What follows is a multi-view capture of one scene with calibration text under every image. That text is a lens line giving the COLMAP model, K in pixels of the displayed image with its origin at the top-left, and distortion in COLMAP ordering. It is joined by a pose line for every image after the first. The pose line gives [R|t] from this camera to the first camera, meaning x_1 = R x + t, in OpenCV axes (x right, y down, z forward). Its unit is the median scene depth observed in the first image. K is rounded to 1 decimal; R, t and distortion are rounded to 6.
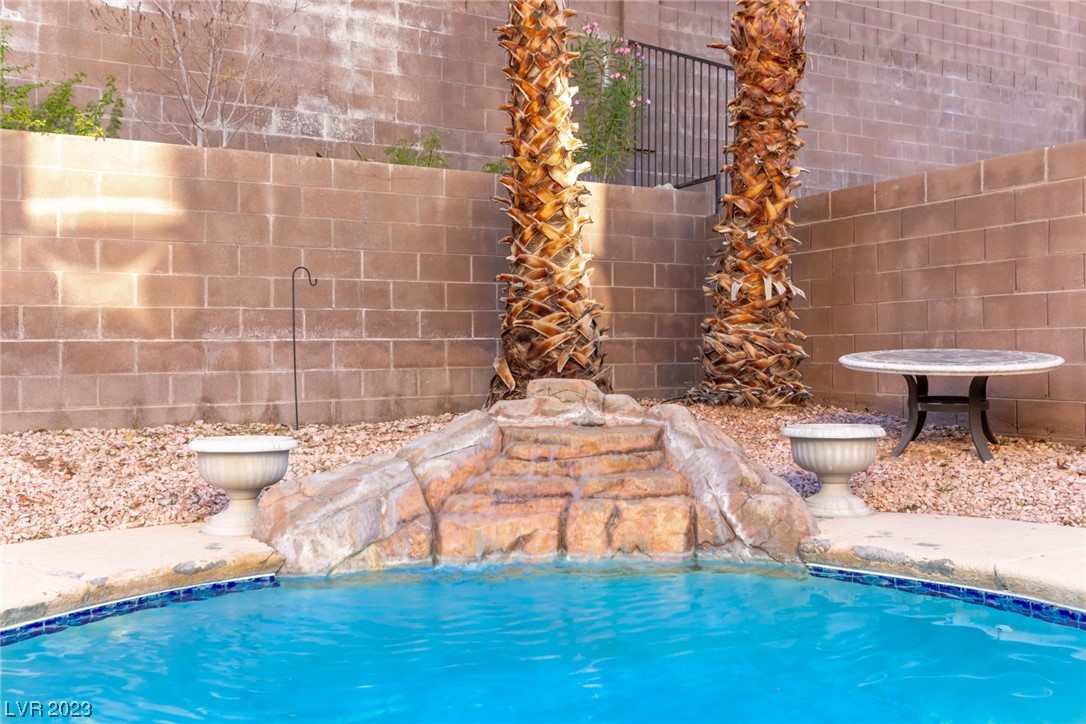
lens RADIAL K [[964.4, 0, 555.9], [0, 964.4, 349.9], [0, 0, 1]] dist [-0.000038, 0.000709]
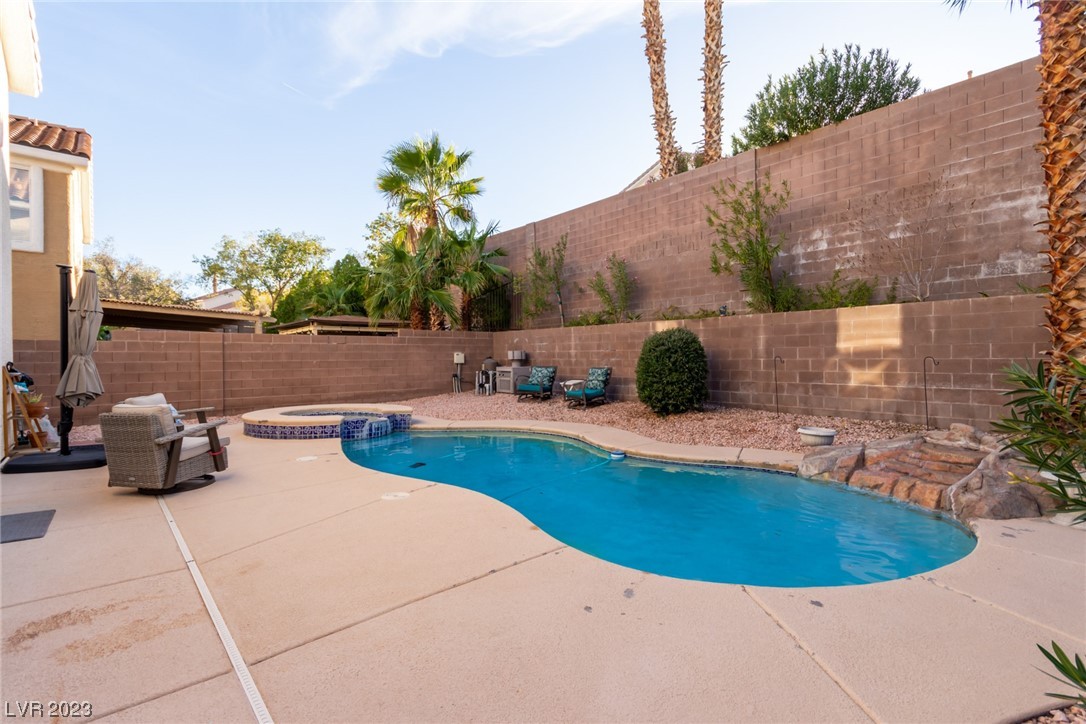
lens RADIAL K [[515.1, 0, 543.0], [0, 515.1, 362.0], [0, 0, 1]] dist [0.003247, 0.000312]
pose [[0.174500, 0.022208, -0.984407, 0.726549], [0.007171, 0.999690, 0.023824, -0.106575], [0.984631, -0.011216, 0.174287, -0.066877]]
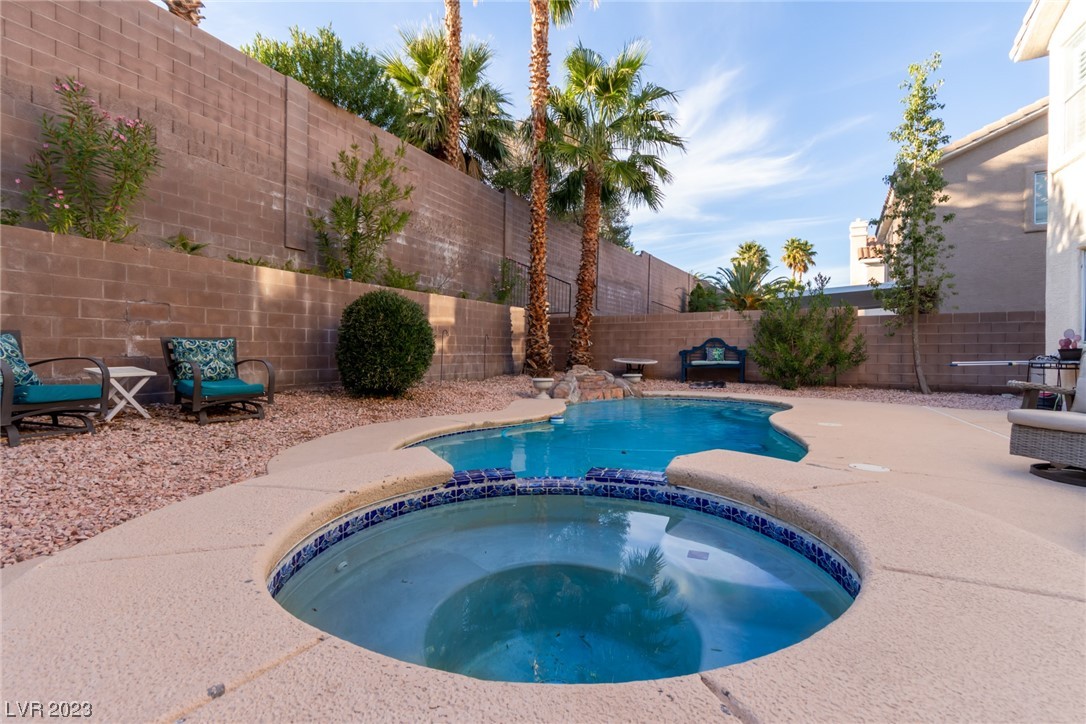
lens RADIAL K [[498.5, 0, 557.3], [0, 498.5, 358.8], [0, 0, 1]] dist [0.003336, -0.000578]
pose [[0.823076, 0.002802, 0.567924, -1.077762], [-0.009705, 0.999911, 0.009132, -0.015006], [-0.567848, -0.013028, 0.823030, -0.652648]]
